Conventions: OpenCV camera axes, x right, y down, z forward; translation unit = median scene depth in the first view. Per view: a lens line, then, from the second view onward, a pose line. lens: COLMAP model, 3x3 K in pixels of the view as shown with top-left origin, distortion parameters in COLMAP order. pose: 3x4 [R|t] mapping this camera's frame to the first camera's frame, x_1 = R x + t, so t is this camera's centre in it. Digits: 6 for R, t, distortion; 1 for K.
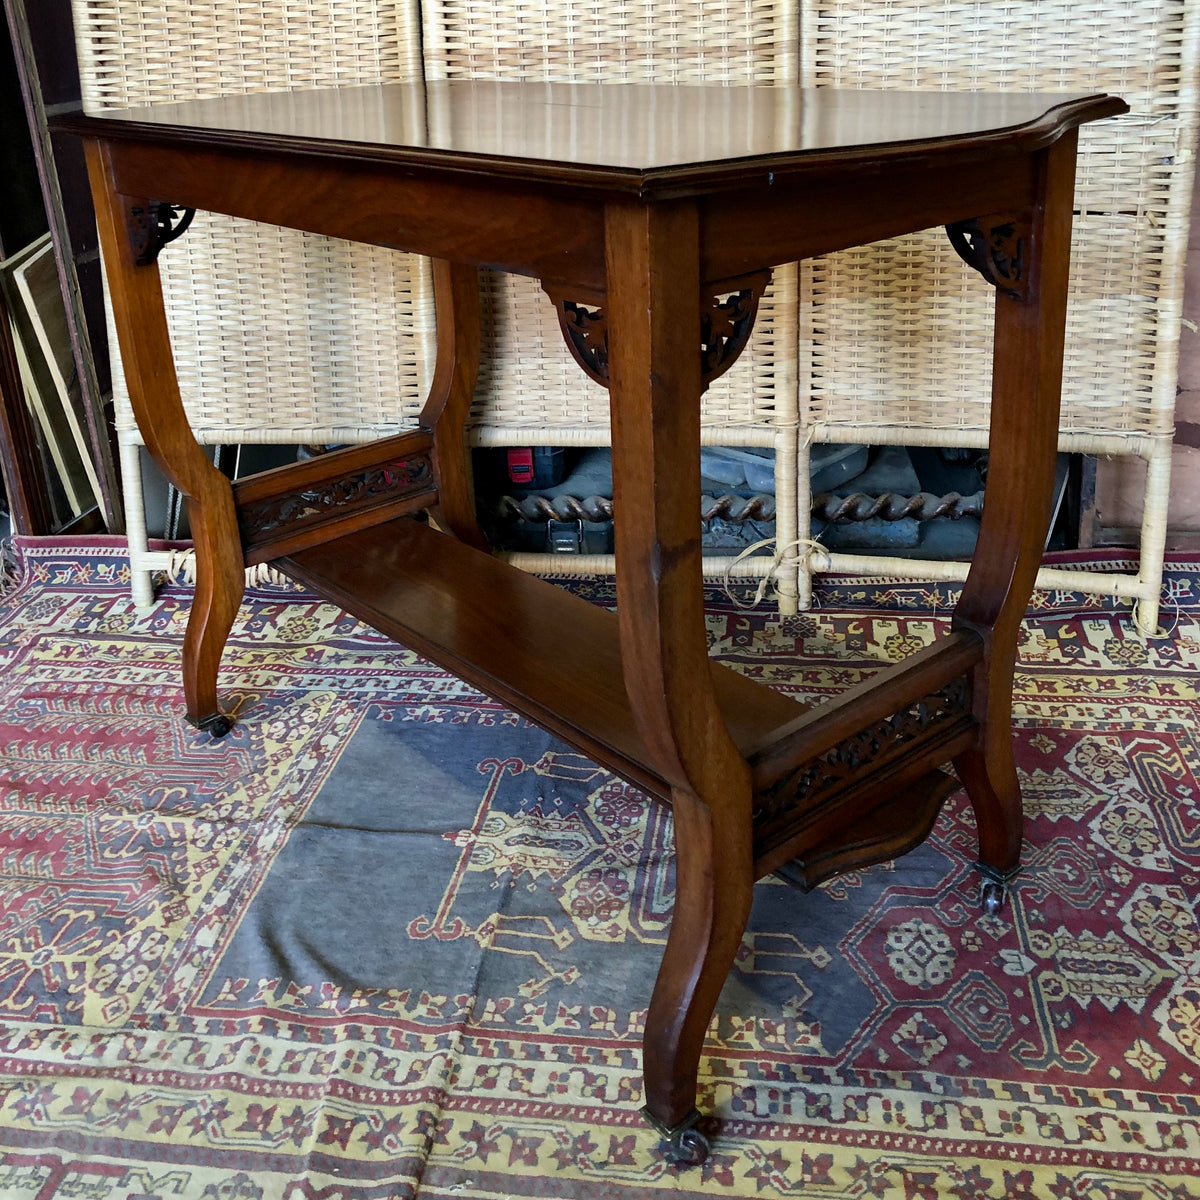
lens RADIAL K [[1278.1, 0, 582.7], [0, 1278.1, 462.5], [0, 0, 1]] dist [0.009381, 0.000000]
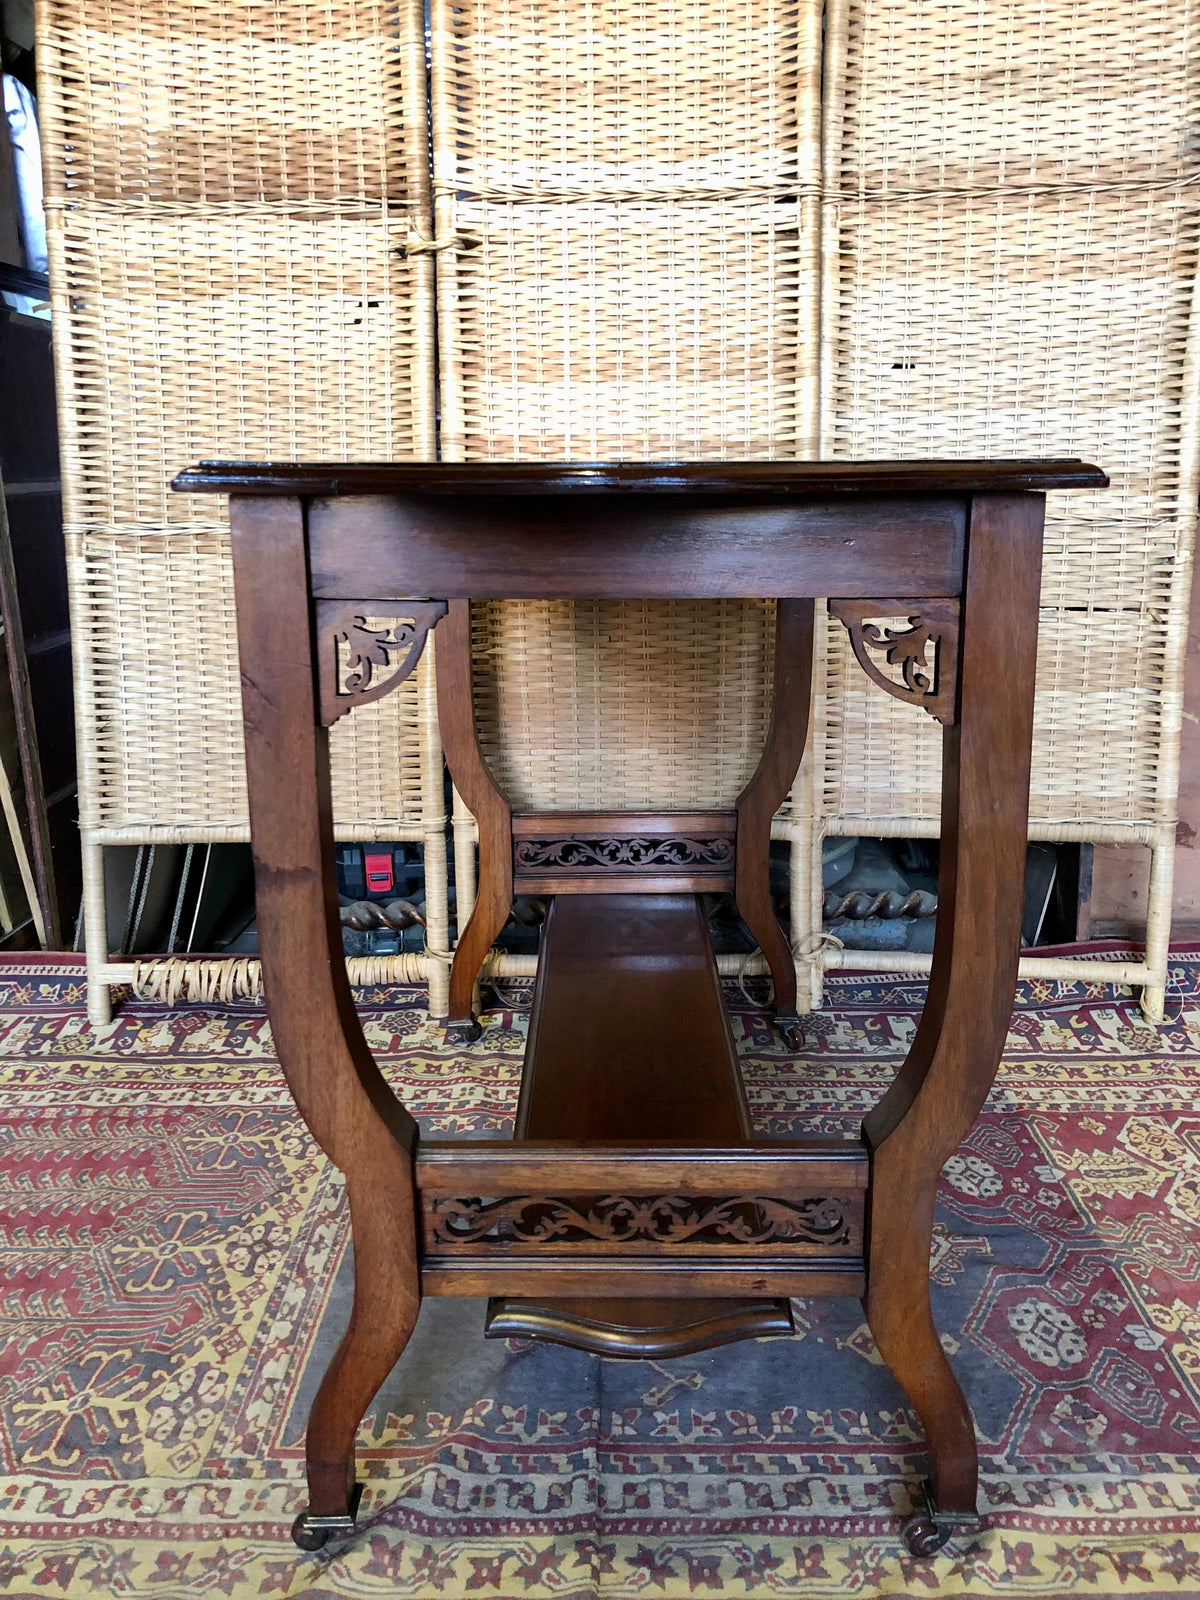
lens RADIAL K [[1286.7, 0, 606.4], [0, 1286.7, 798.5], [0, 0, 1]] dist [0.002815, 0.026933]
pose [[0.988126, 0.002729, 0.153622, -0.162821], [0.011224, 0.995889, -0.089884, 0.048448], [-0.153235, 0.090541, 0.984033, 0.041802]]
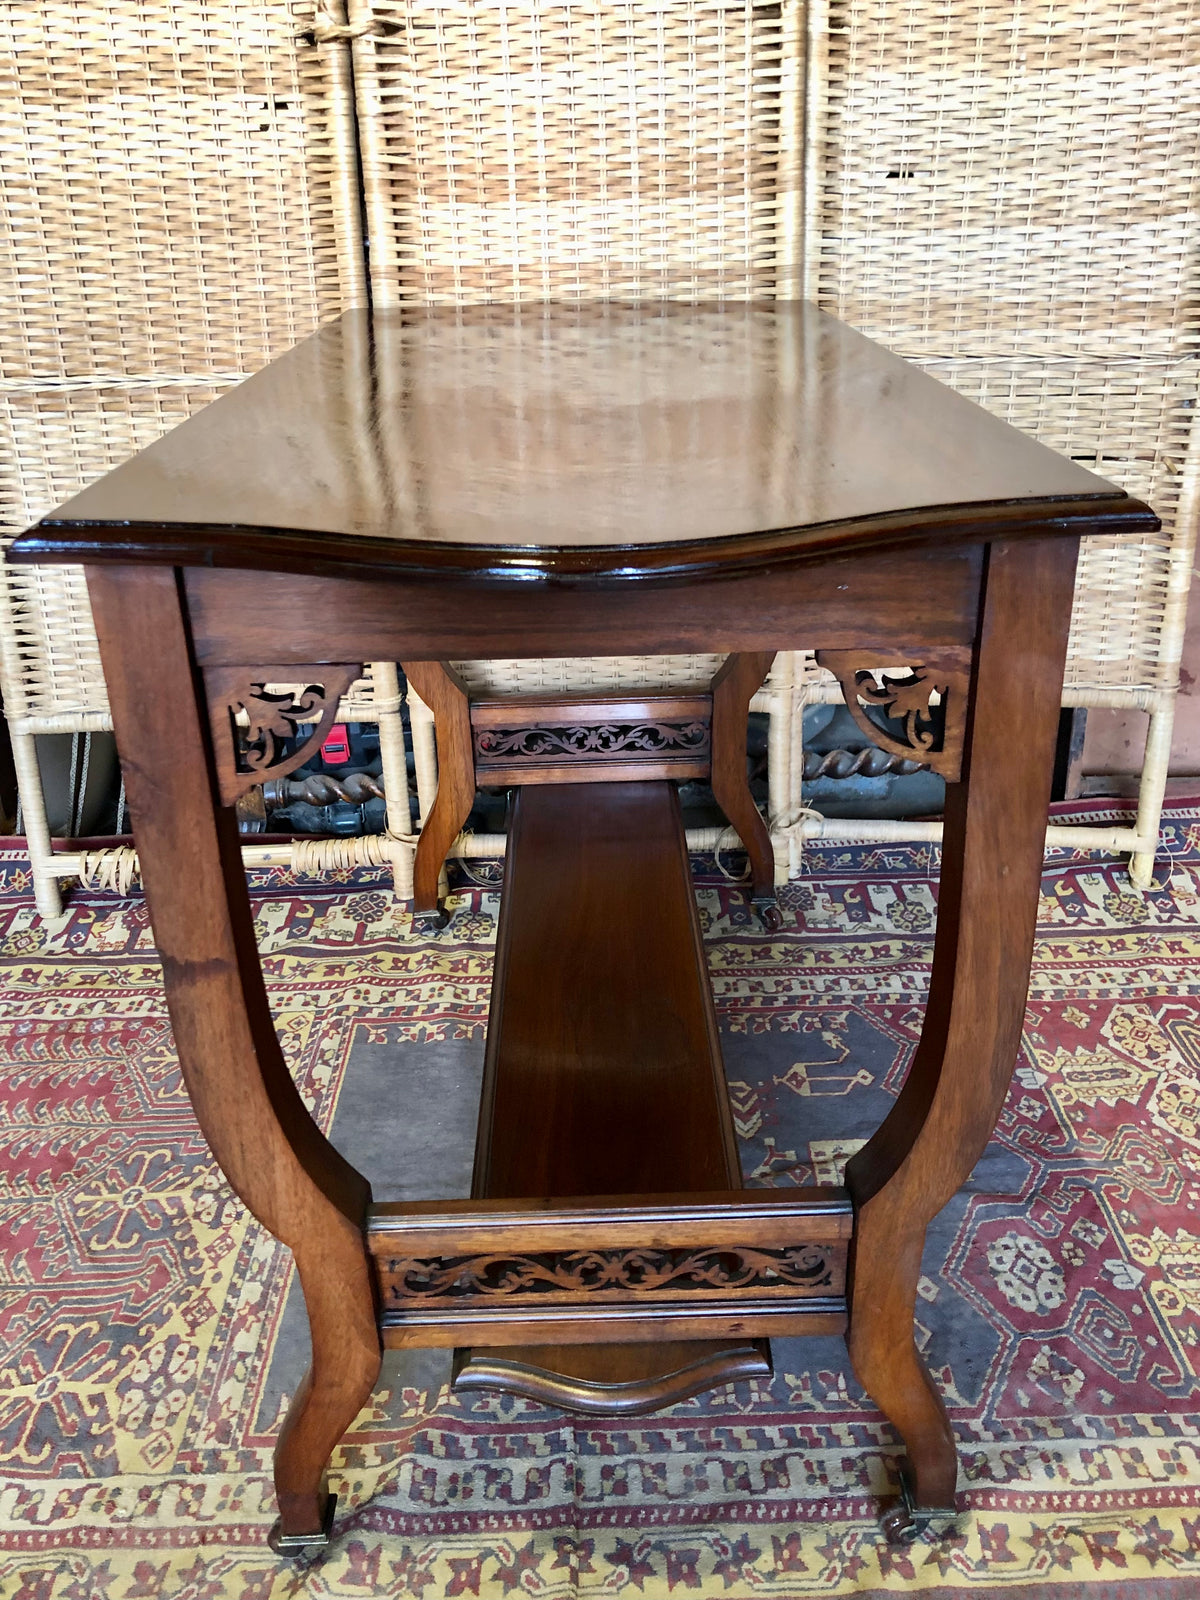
lens RADIAL K [[1286.7, 0, 610.9], [0, 1286.7, 783.1], [0, 0, 1]] dist [0.002815, 0.026933]
pose [[0.984227, -0.052705, 0.168876, -0.140877], [0.035069, 0.993773, 0.105763, -0.071835], [-0.173399, -0.098173, 0.979946, 0.107025]]
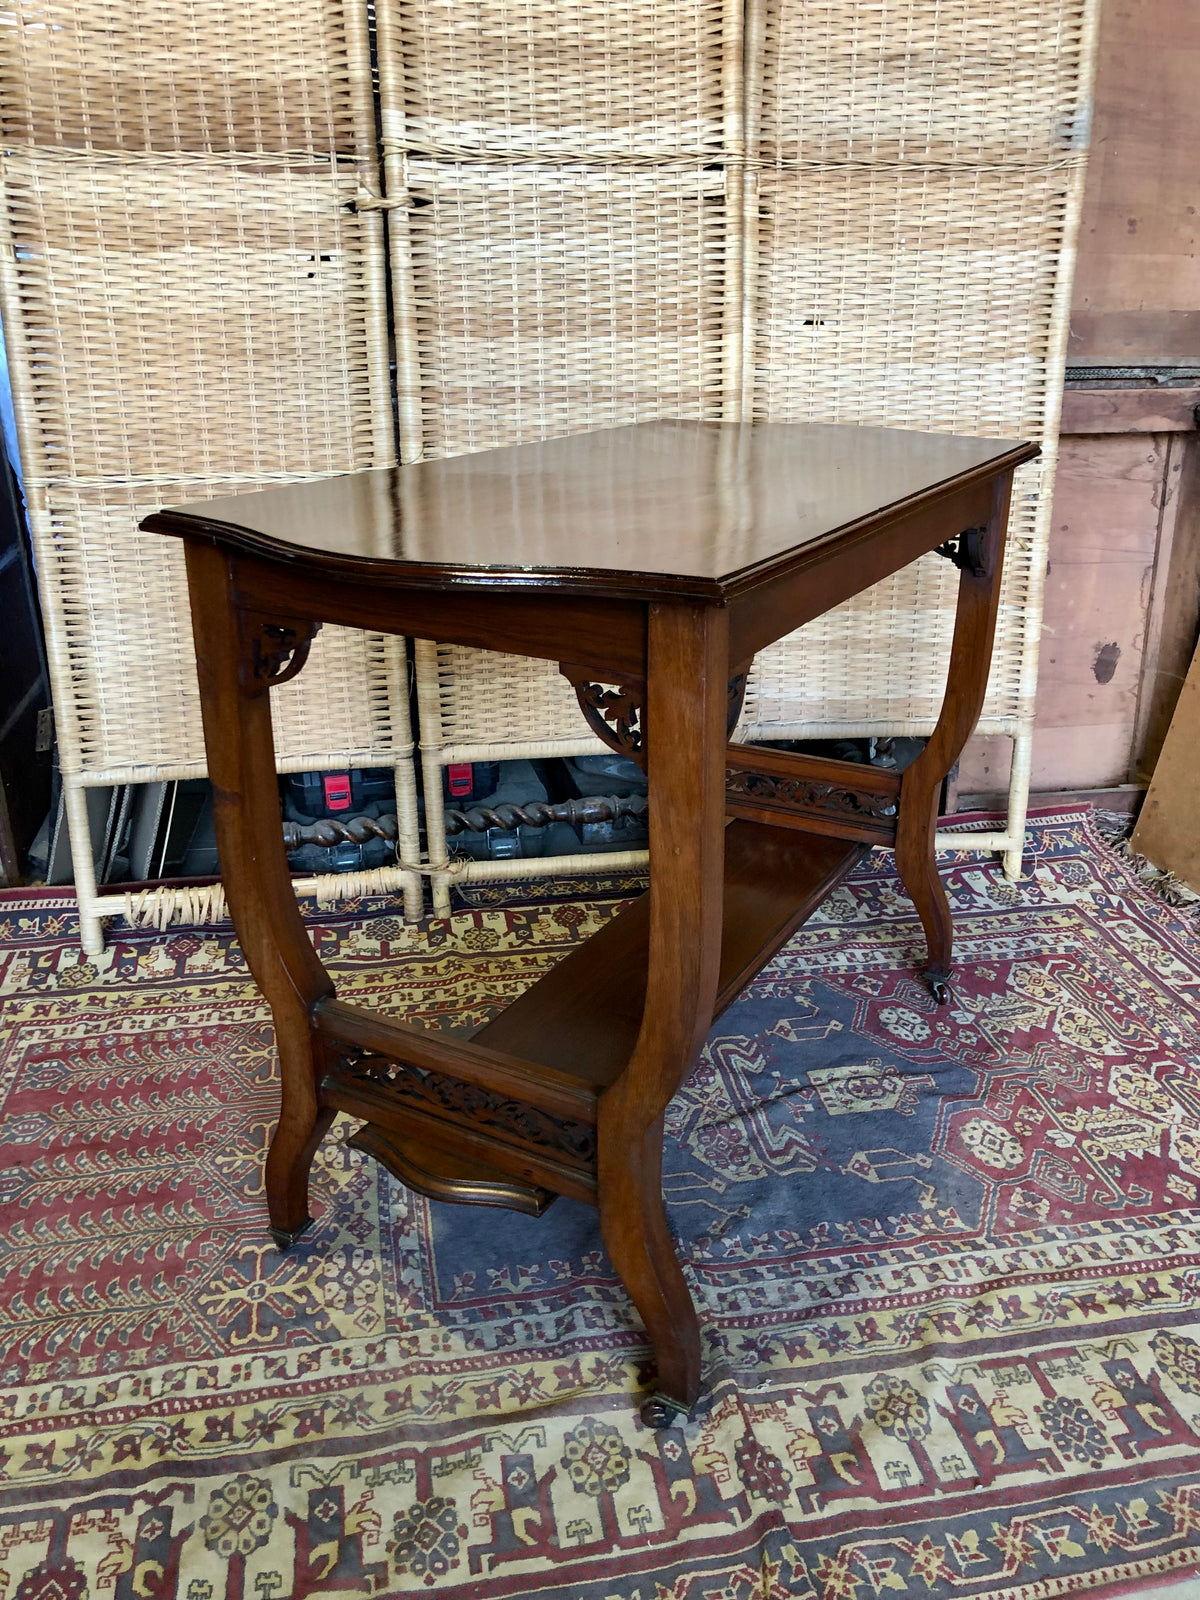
lens RADIAL K [[1286.7, 0, 595.8], [0, 1286.7, 795.5], [0, 0, 1]] dist [0.002815, 0.026933]
pose [[0.942635, -0.077305, 0.324750, -0.367547], [0.067158, 0.996843, 0.042357, -0.028561], [-0.326999, -0.018118, 0.944851, -0.046803]]
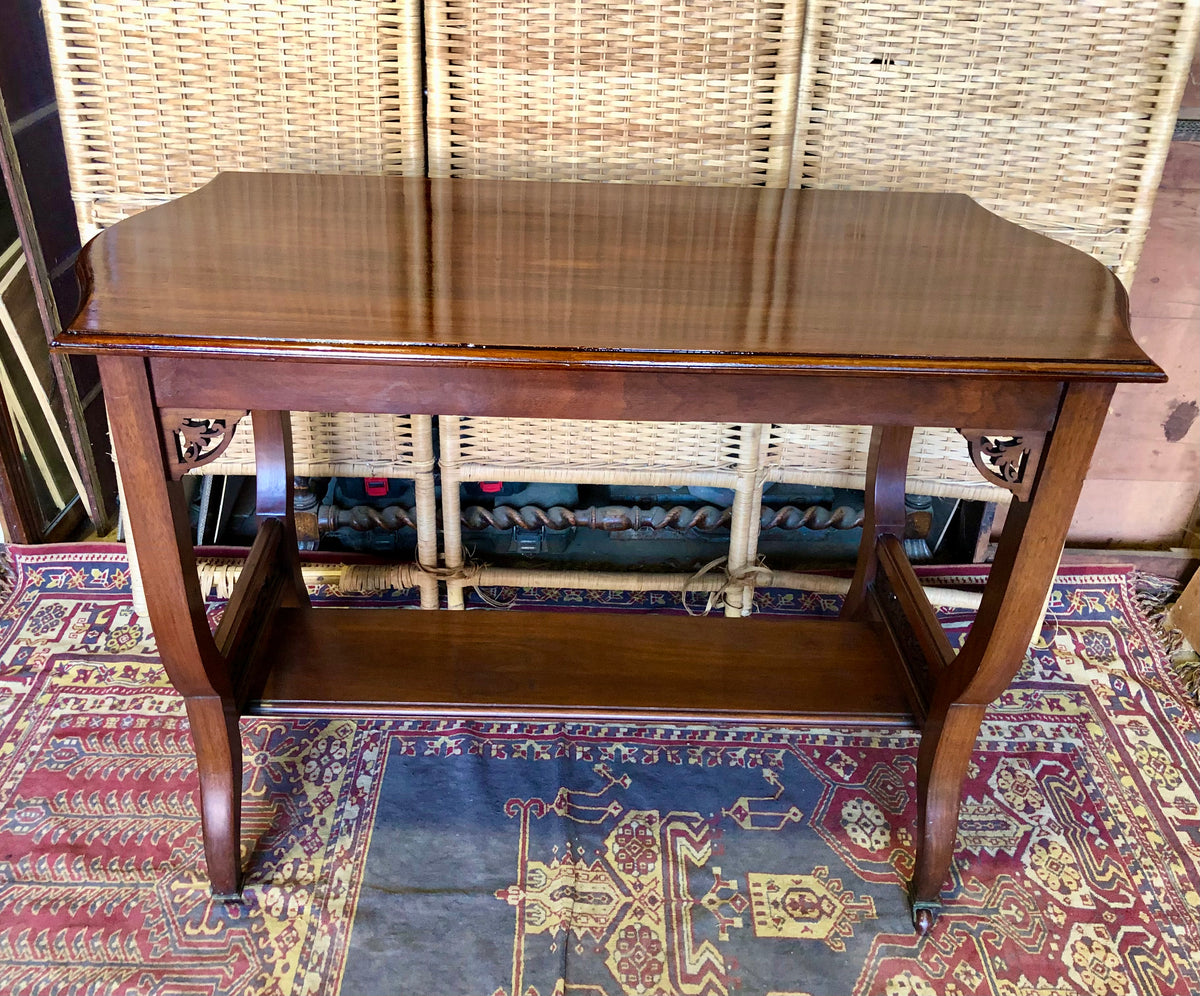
lens RADIAL K [[1073.4, 0, 550.2], [0, 1073.4, 484.2], [0, 0, 1]] dist [0.016557, 0.021797]
pose [[0.989314, -0.015222, 0.145001, -0.169021], [-0.015315, 0.978183, 0.207181, -0.237519], [-0.144991, -0.207188, 0.967497, 0.116616]]
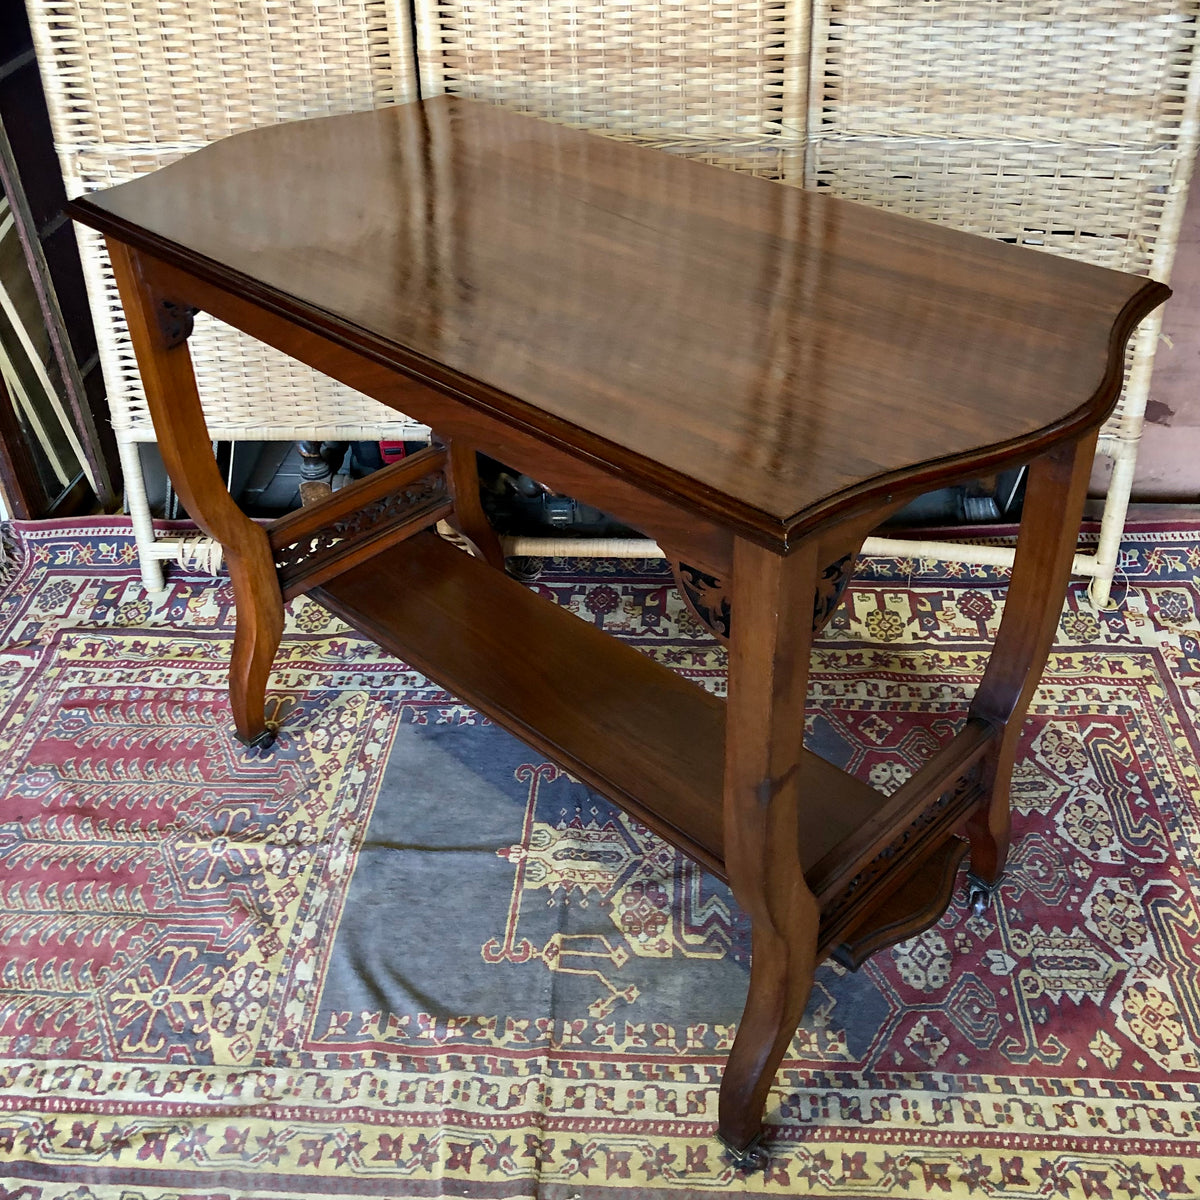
lens RADIAL K [[1278.1, 0, 599.7], [0, 1278.1, 542.1], [0, 0, 1]] dist [0.009381, 0.000000]
pose [[0.995520, -0.037678, 0.086716, -0.093581], [0.015096, 0.968742, 0.247612, -0.219506], [-0.093335, -0.245194, 0.964971, -0.022334]]
